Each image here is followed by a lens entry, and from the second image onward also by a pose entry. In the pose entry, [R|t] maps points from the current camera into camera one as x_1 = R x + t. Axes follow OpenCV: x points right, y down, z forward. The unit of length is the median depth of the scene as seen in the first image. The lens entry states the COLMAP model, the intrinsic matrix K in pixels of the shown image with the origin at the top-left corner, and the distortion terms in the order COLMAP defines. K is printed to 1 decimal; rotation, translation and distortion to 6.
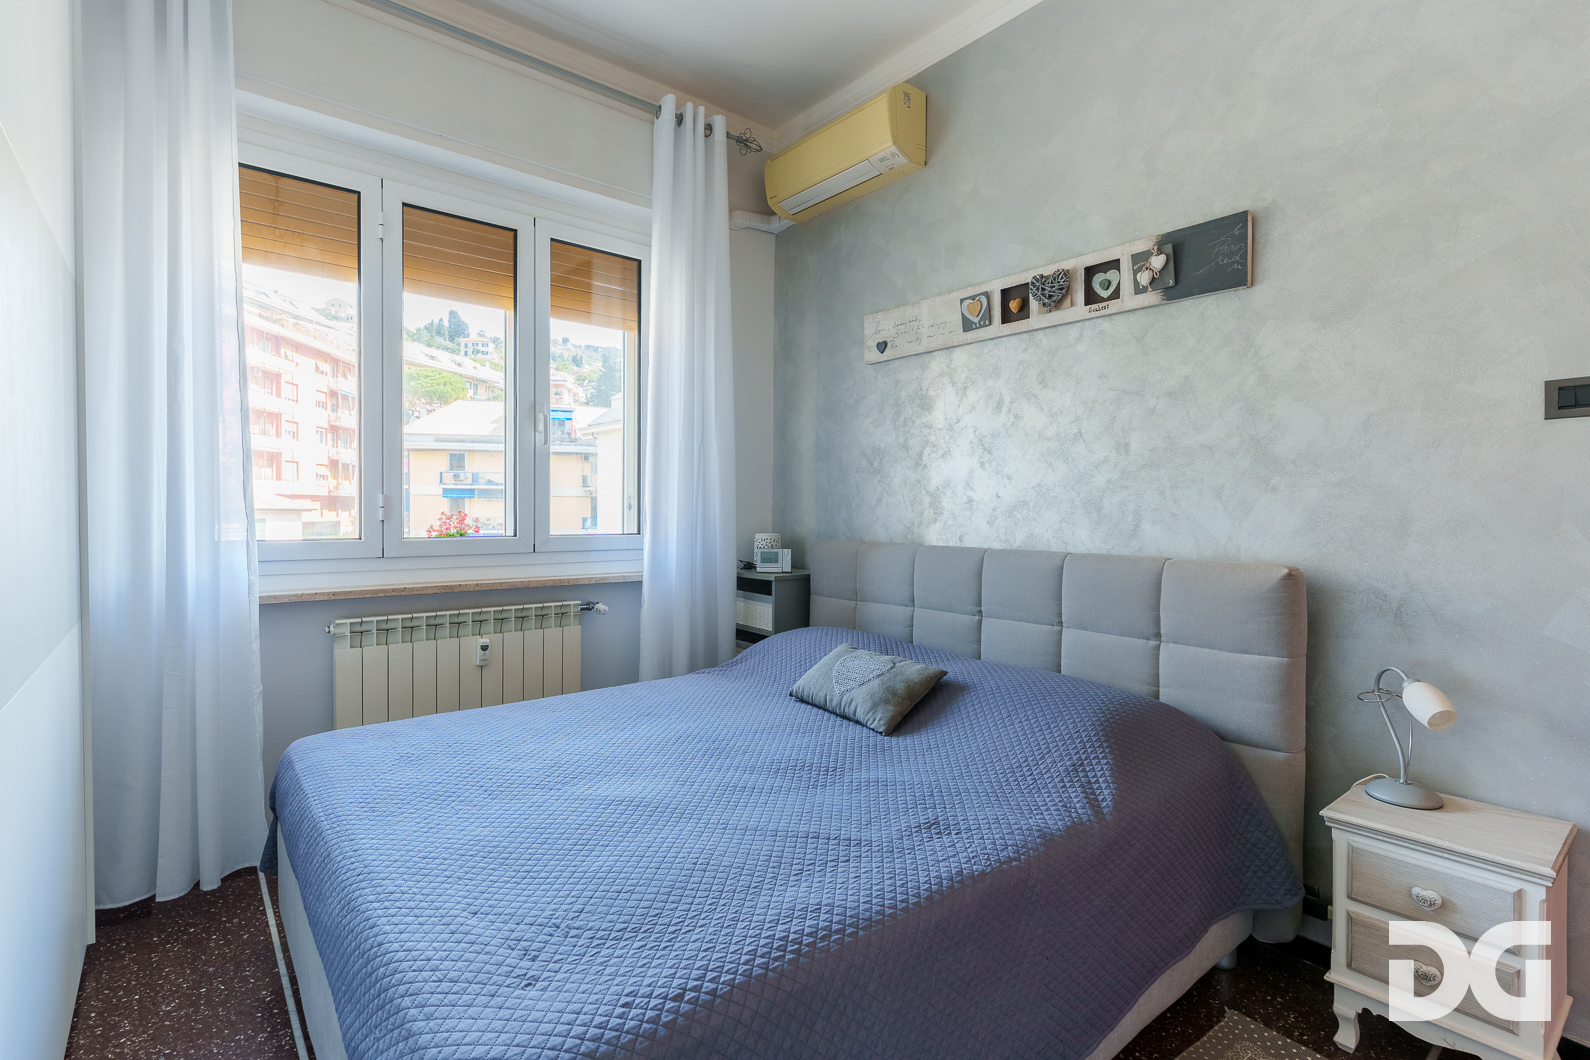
lens RADIAL K [[769.0, 0, 795.0], [0, 769.0, 530.0], [0, 0, 1]] dist [0.000340, 0.000120]
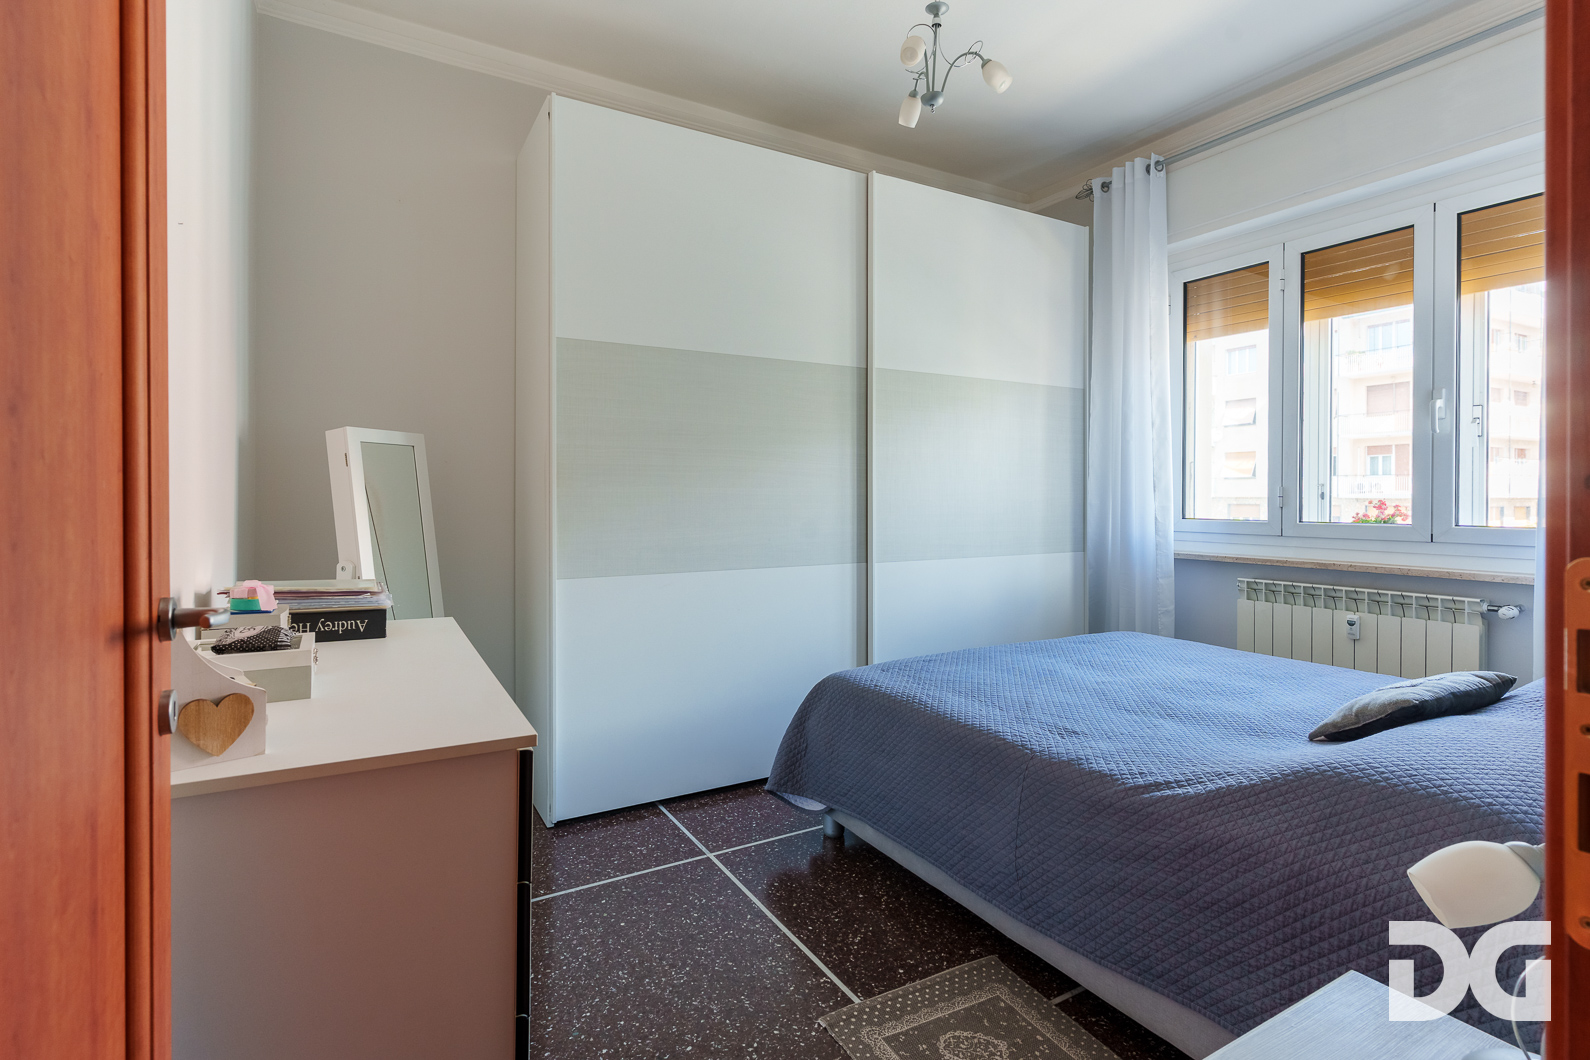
lens RADIAL K [[767.0, 0, 794.2], [0, 767.0, 566.6], [0, 0, 1]] dist [0.001508, 0.000170]
pose [[-0.152715, 0.093193, -0.983866, 0.880309], [-0.025617, 0.994836, 0.098209, -0.019681], [0.987938, 0.040202, -0.149539, 0.391649]]
